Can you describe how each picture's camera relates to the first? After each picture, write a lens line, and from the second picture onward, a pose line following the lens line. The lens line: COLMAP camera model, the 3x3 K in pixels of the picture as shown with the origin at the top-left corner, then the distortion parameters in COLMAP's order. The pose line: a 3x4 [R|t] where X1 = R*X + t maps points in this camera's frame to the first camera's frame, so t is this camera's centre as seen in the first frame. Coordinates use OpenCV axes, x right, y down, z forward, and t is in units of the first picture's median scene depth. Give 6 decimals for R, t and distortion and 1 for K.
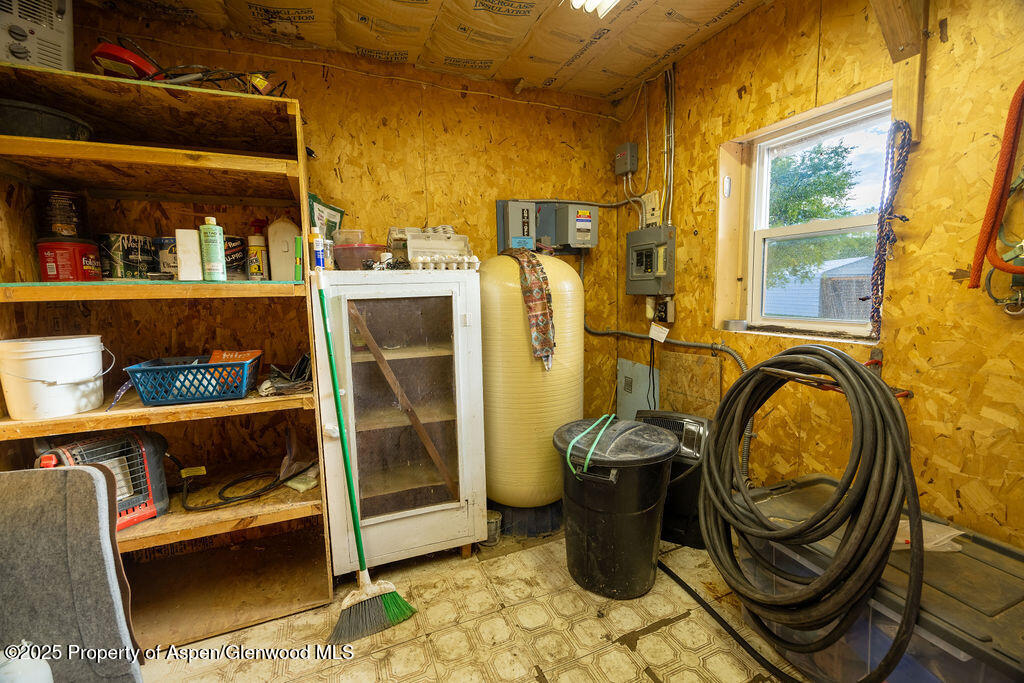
lens RADIAL K [[419.5, 0, 512.0], [0, 419.5, 341.5], [0, 0, 1]] dist [-0.015570, 0.000157]
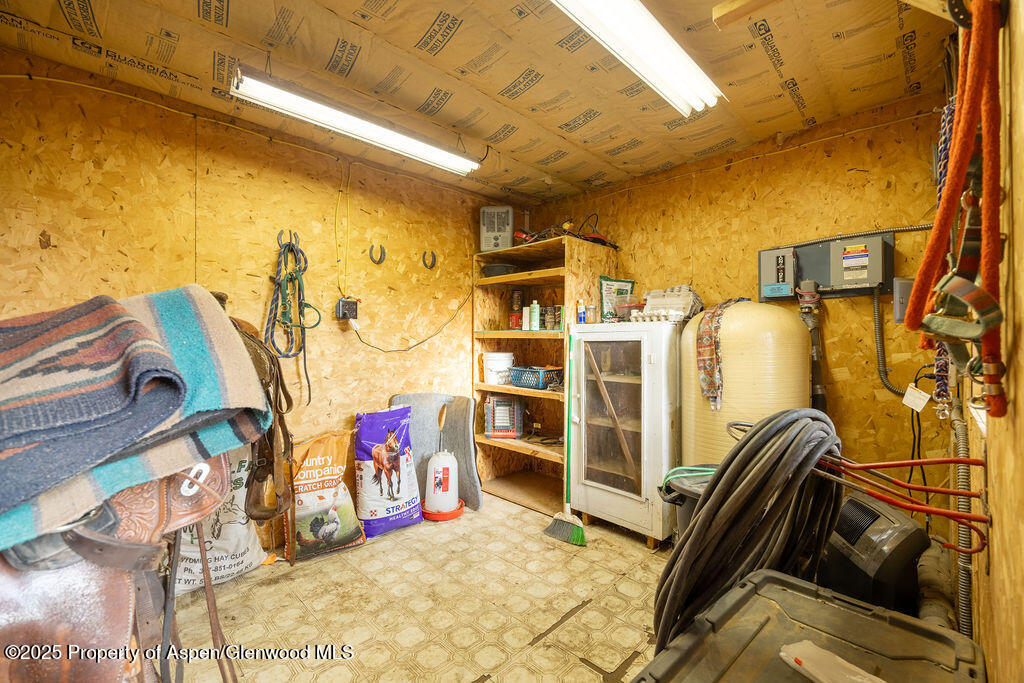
lens RADIAL K [[419.5, 0, 512.0], [0, 419.5, 341.5], [0, 0, 1]] dist [-0.015570, 0.000157]
pose [[0.382387, 0.029362, -0.923536, 0.986990], [-0.110809, 0.993739, -0.014286, -0.040506], [0.917334, 0.107798, 0.383246, 0.080782]]
